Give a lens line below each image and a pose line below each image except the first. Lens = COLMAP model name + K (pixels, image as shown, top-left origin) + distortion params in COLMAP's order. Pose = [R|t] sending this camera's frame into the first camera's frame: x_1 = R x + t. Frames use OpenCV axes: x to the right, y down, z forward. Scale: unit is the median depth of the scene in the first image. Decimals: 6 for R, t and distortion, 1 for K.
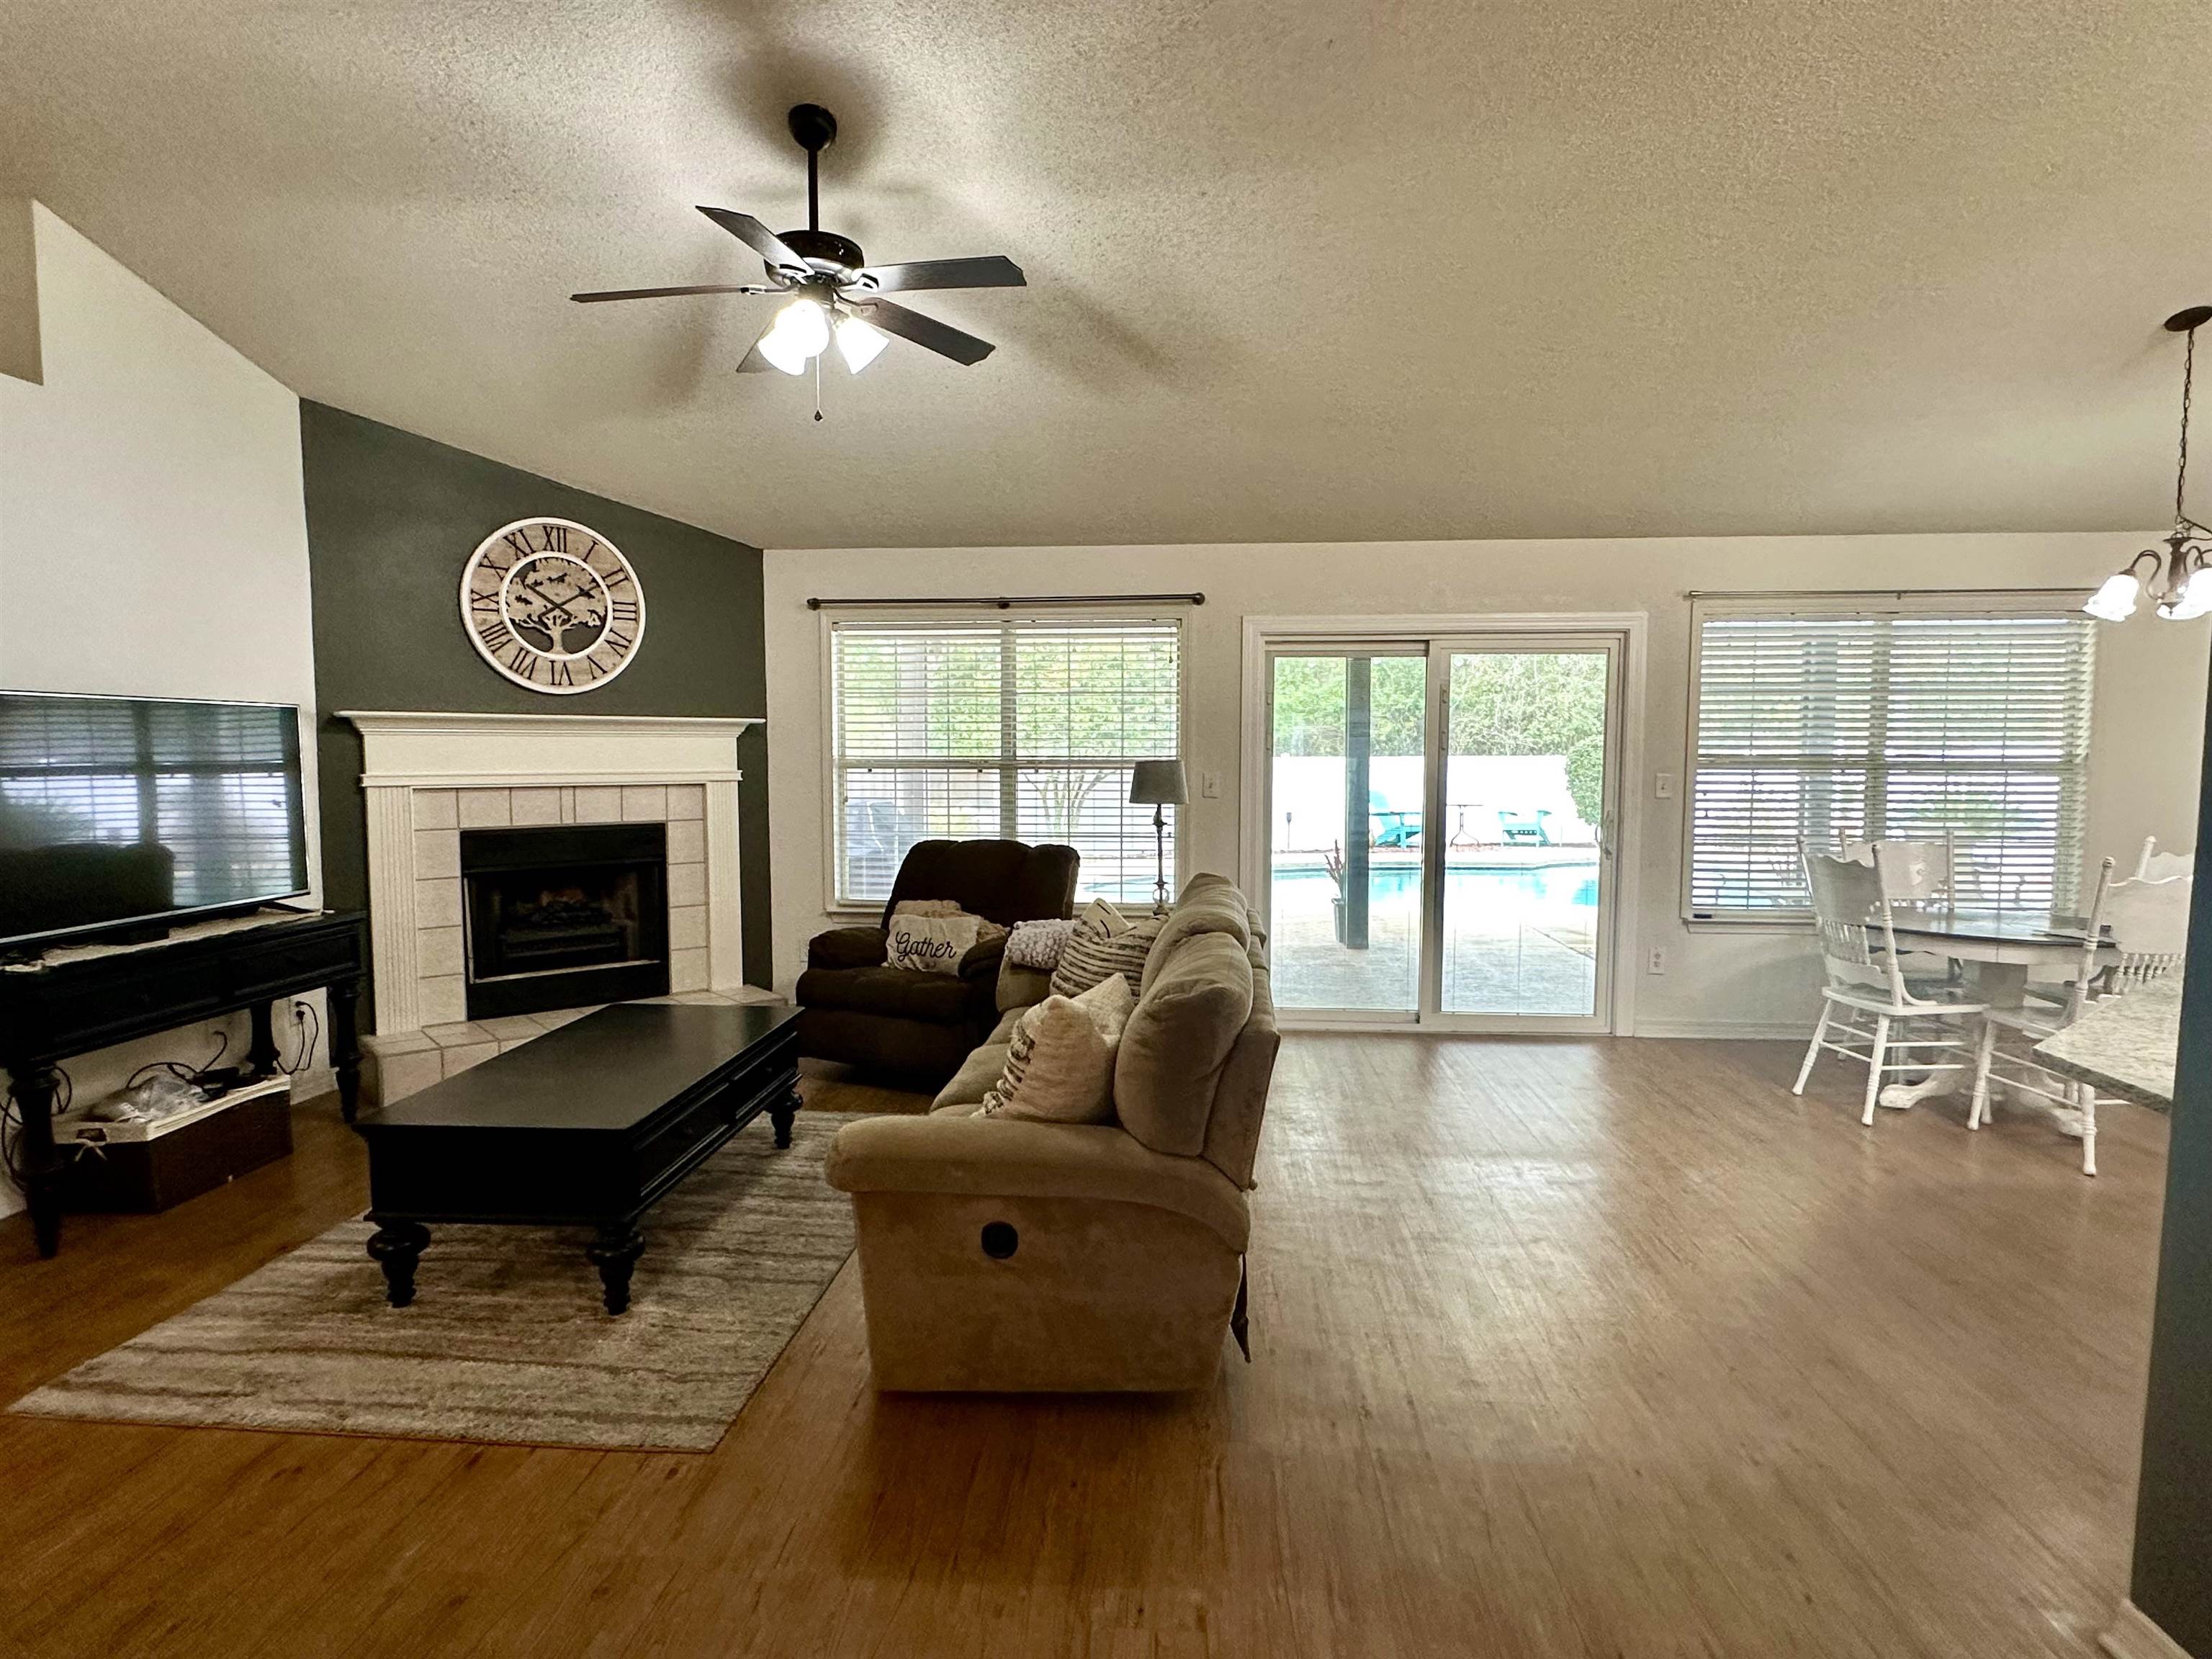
lens RADIAL K [[1183.3, 0, 1103.6], [0, 1183.3, 839.2], [0, 0, 1]] dist [-0.002242, -0.001056]
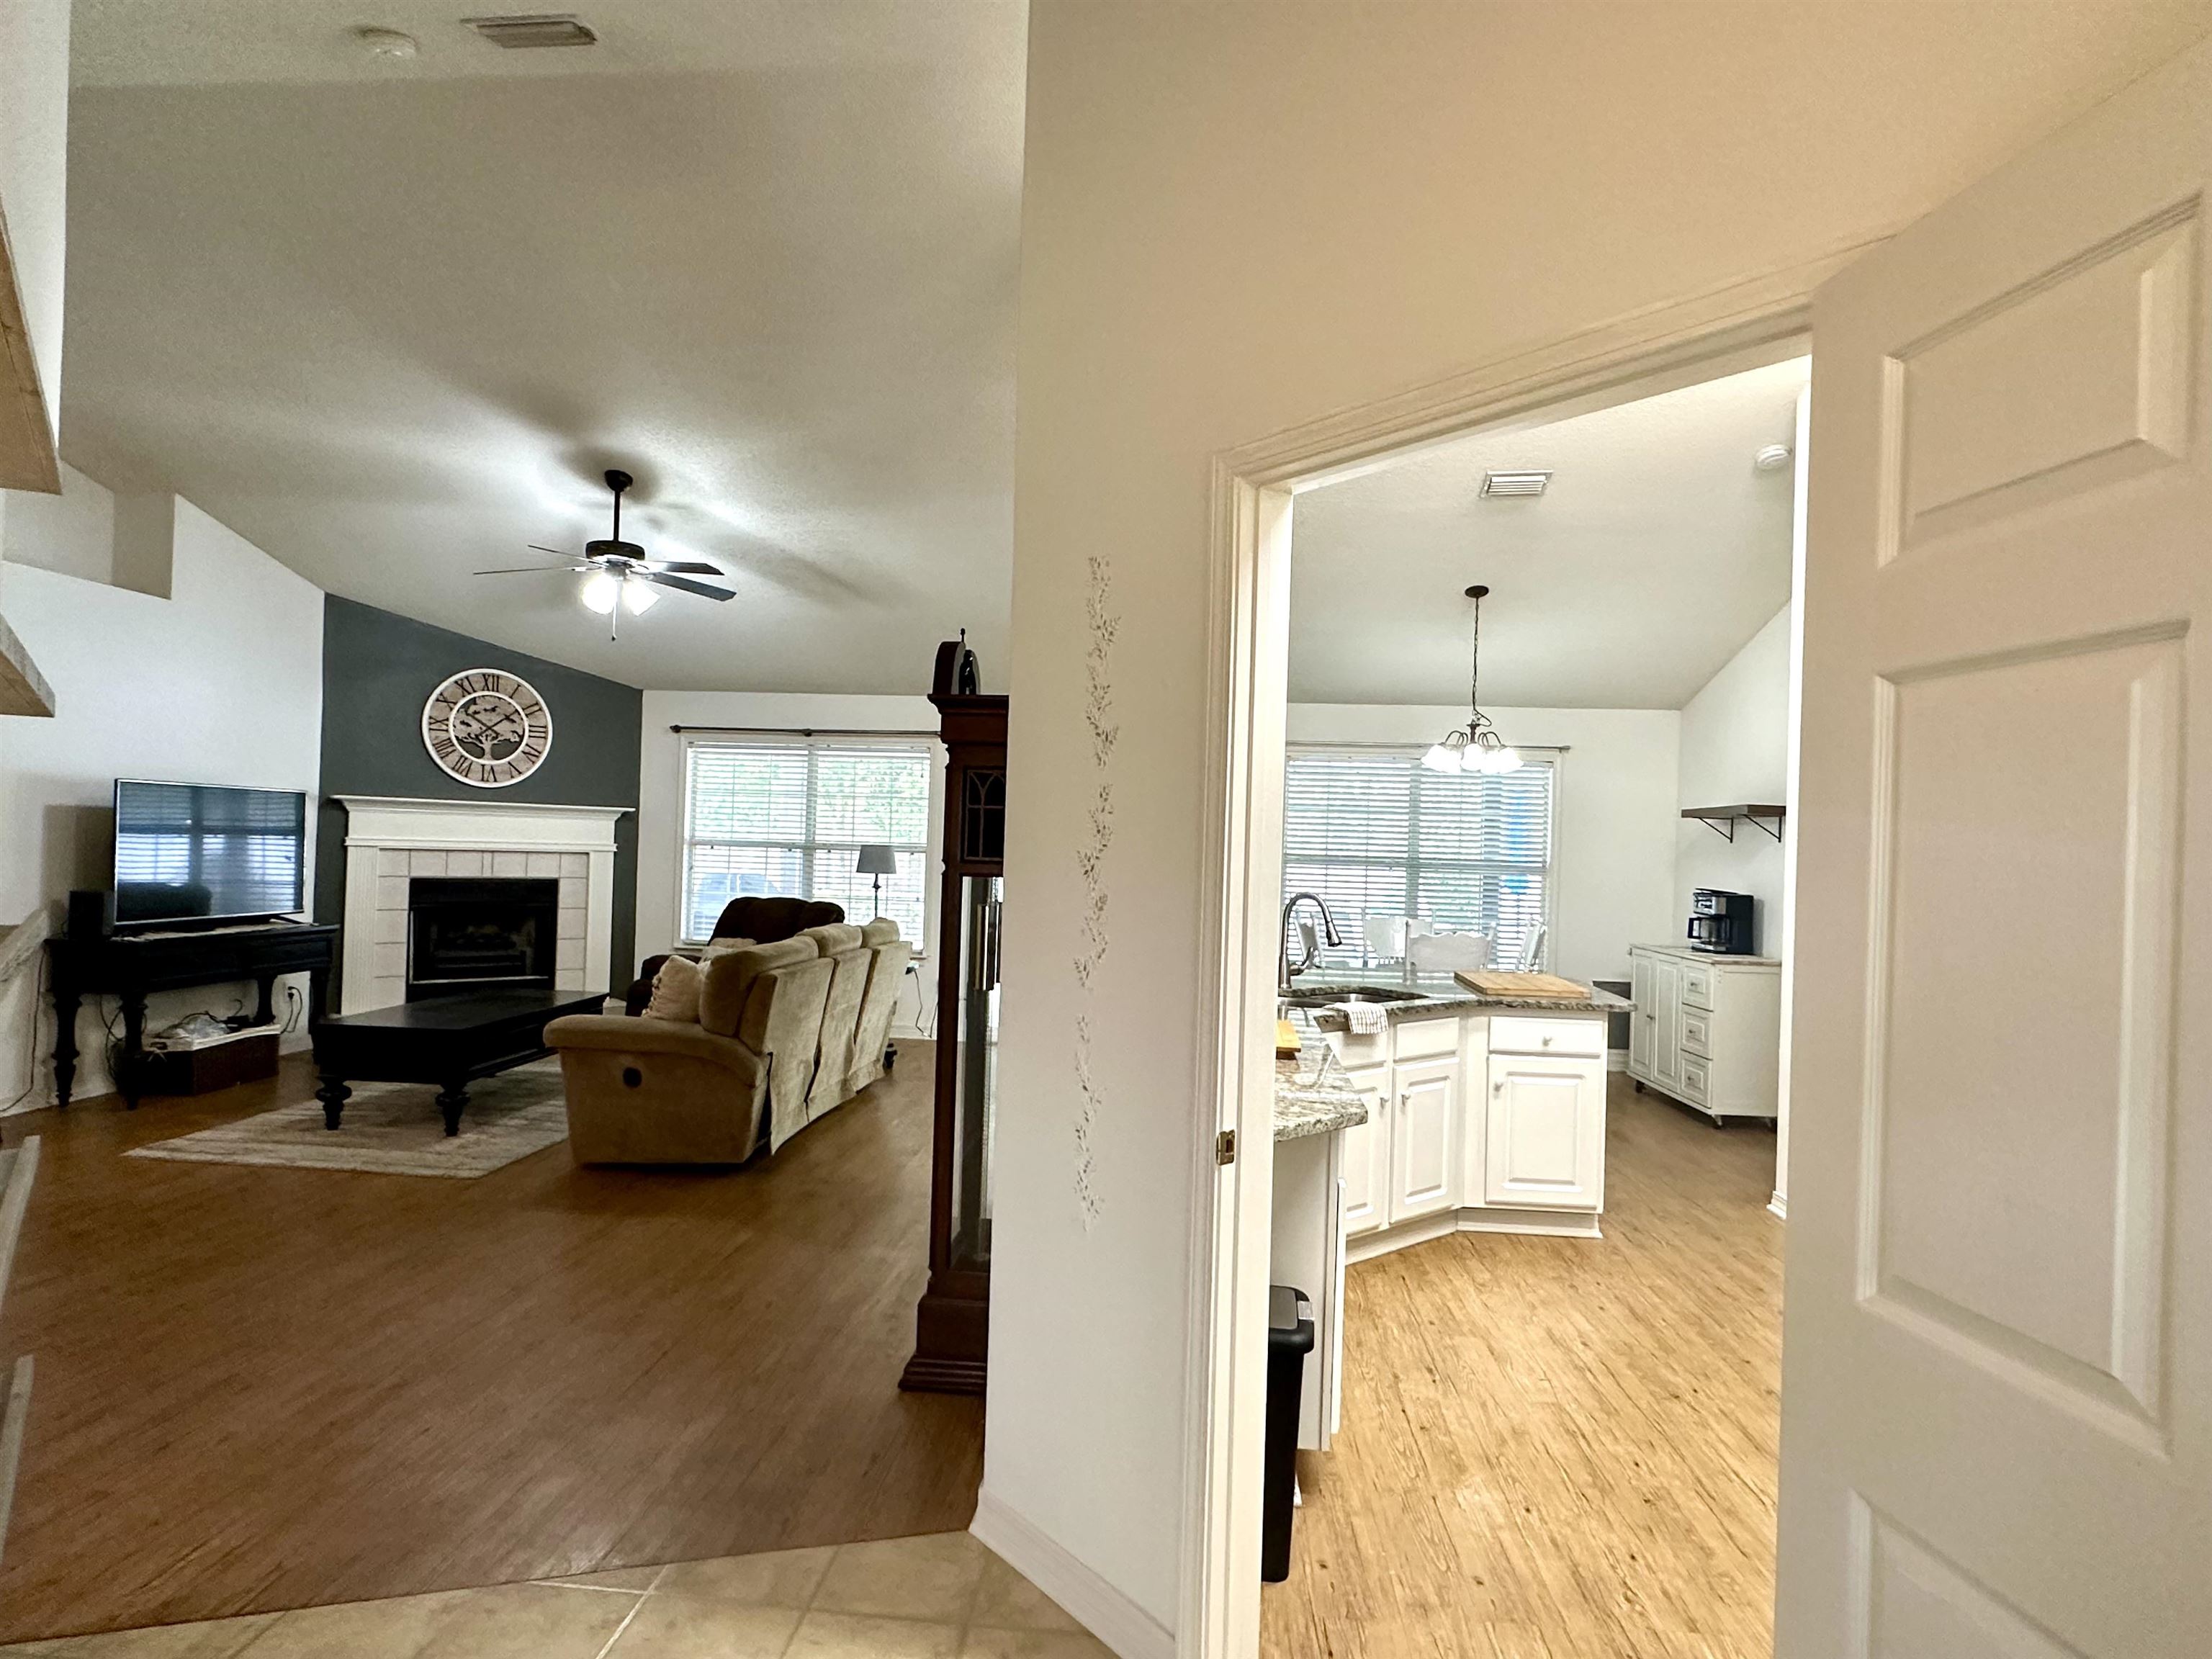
lens RADIAL K [[1183.3, 0, 1104.6], [0, 1183.3, 841.6], [0, 0, 1]] dist [-0.002242, -0.001056]
pose [[0.999506, 0.030408, -0.007983, 0.350527], [-0.030945, 0.996377, -0.079216, 0.039938], [0.005546, 0.079424, 0.996825, -0.494205]]
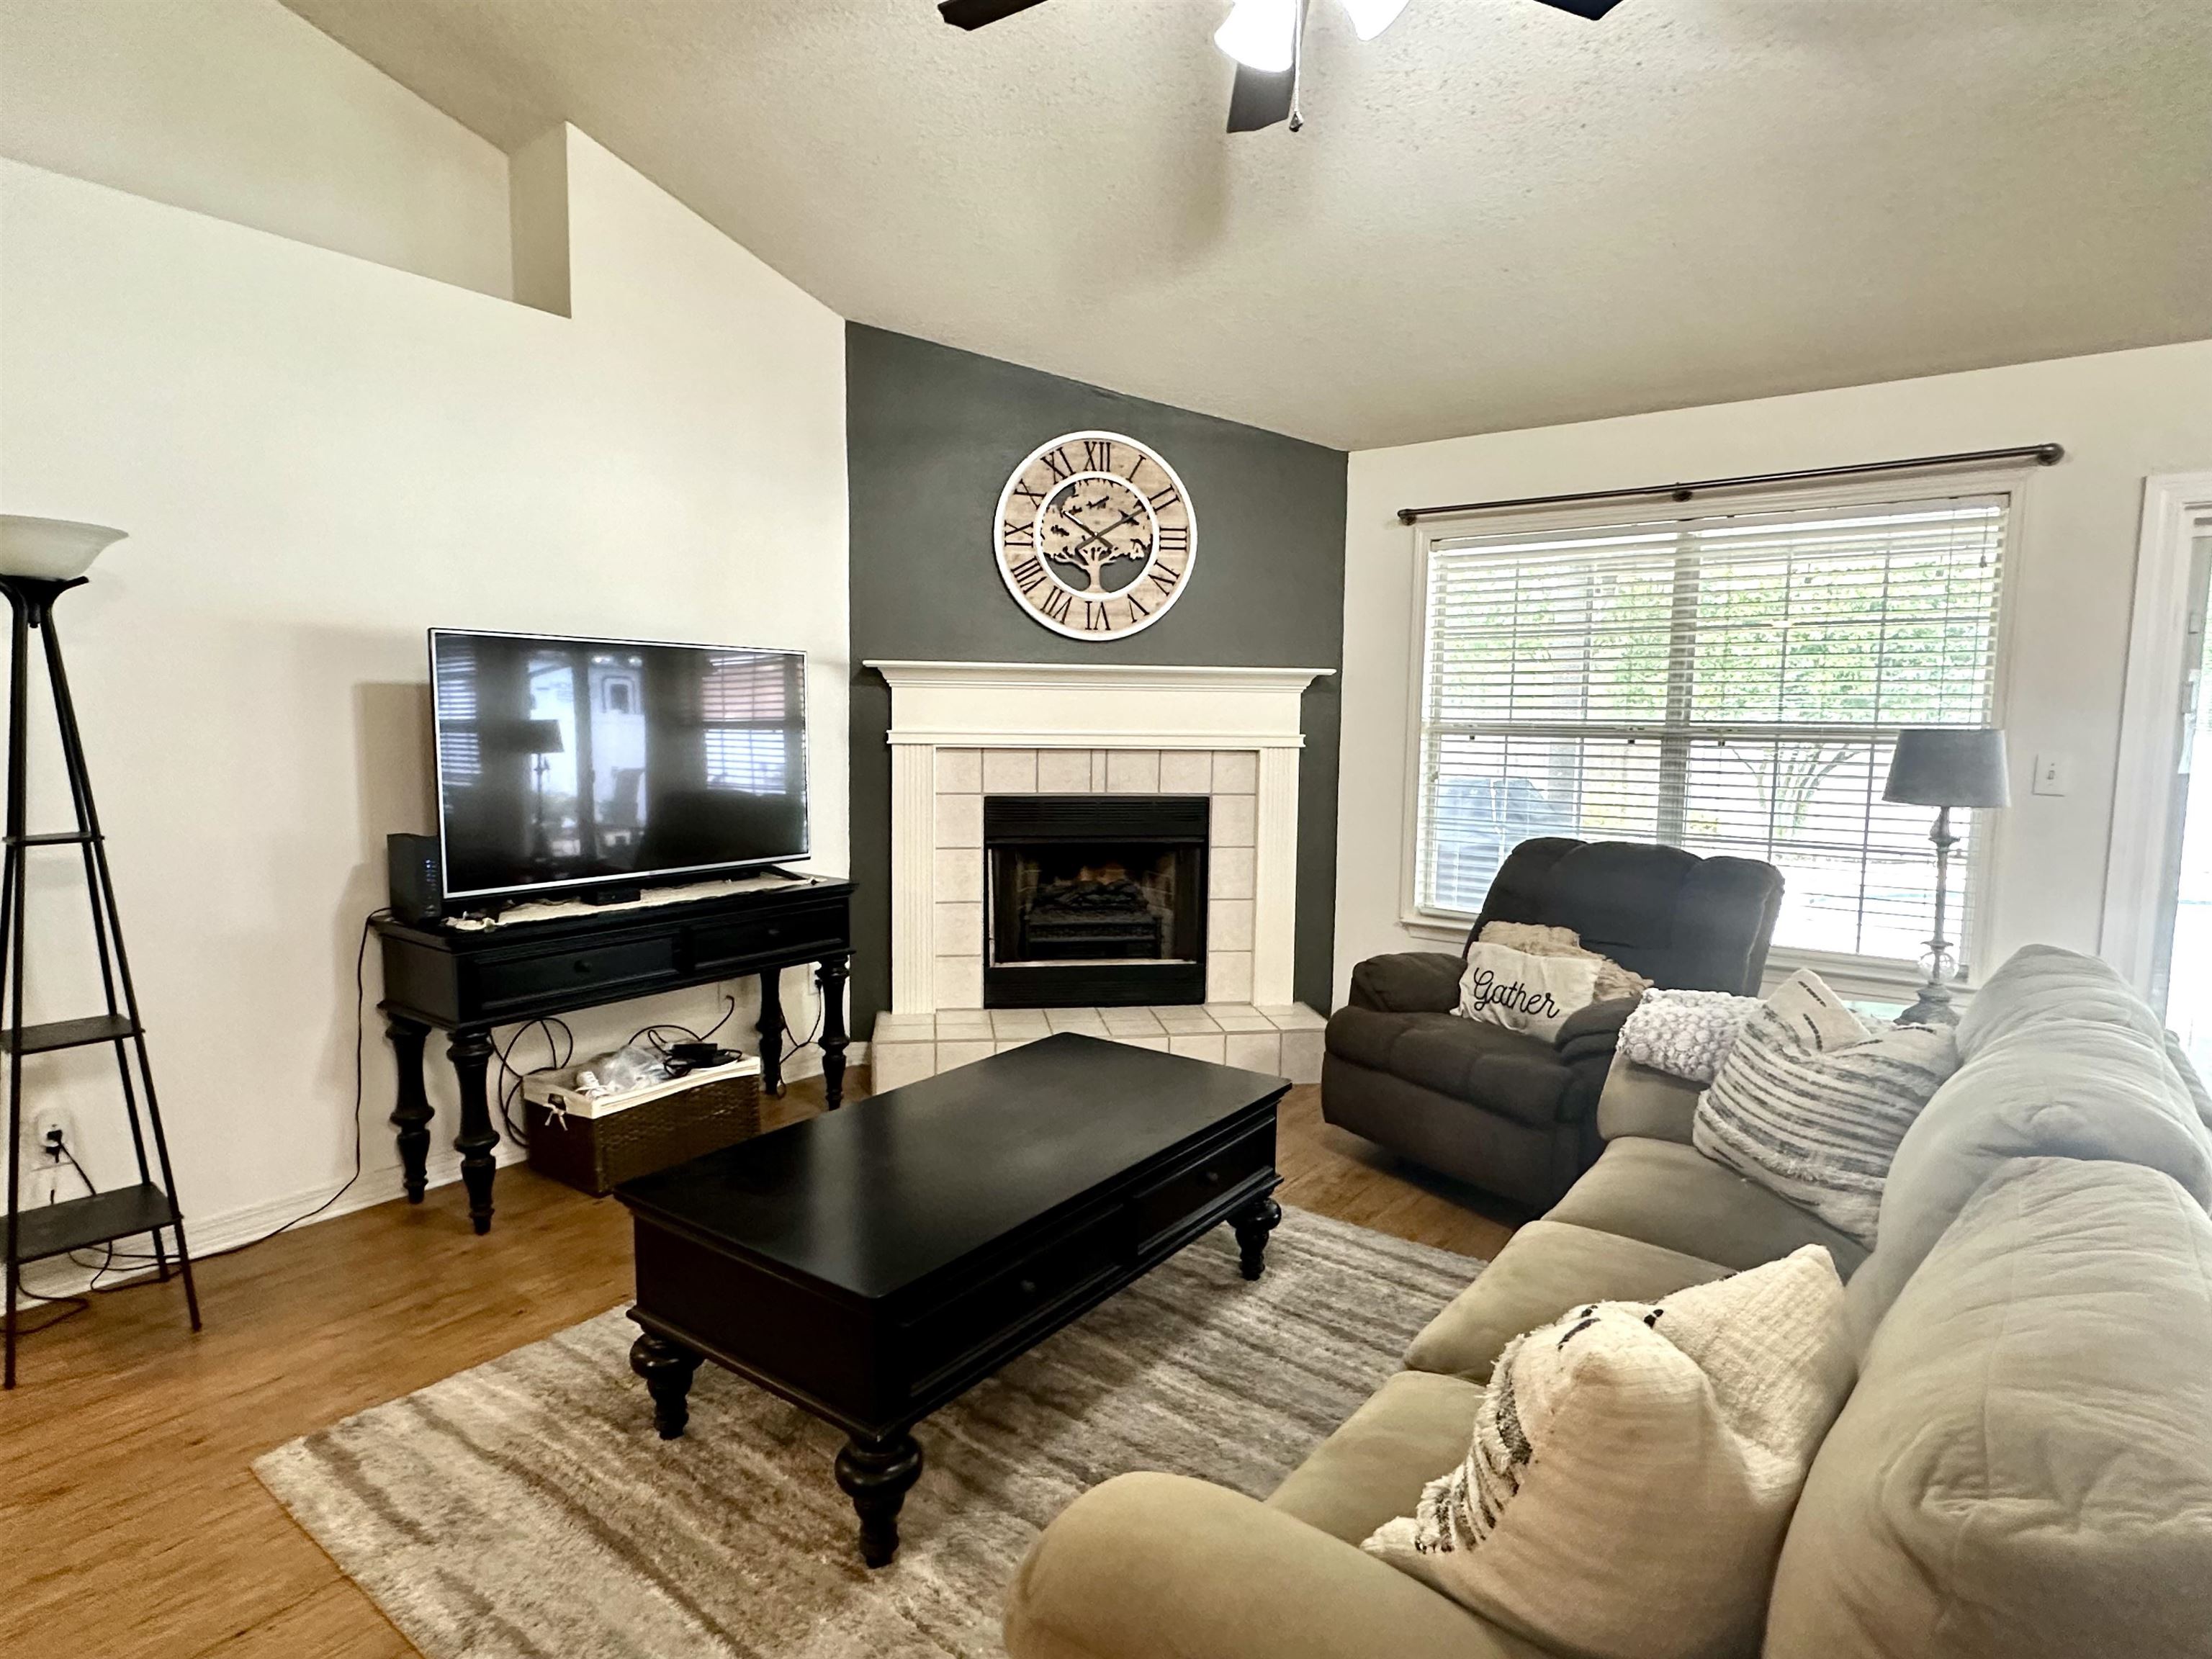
lens RADIAL K [[1183.3, 0, 1108.9], [0, 1183.3, 830.4], [0, 0, 1]] dist [-0.002242, -0.001056]
pose [[0.846790, 0.061024, -0.528415, 0.007582], [-0.051502, 0.998136, 0.032738, -0.015985], [0.529428, -0.000508, 0.848355, 0.313607]]
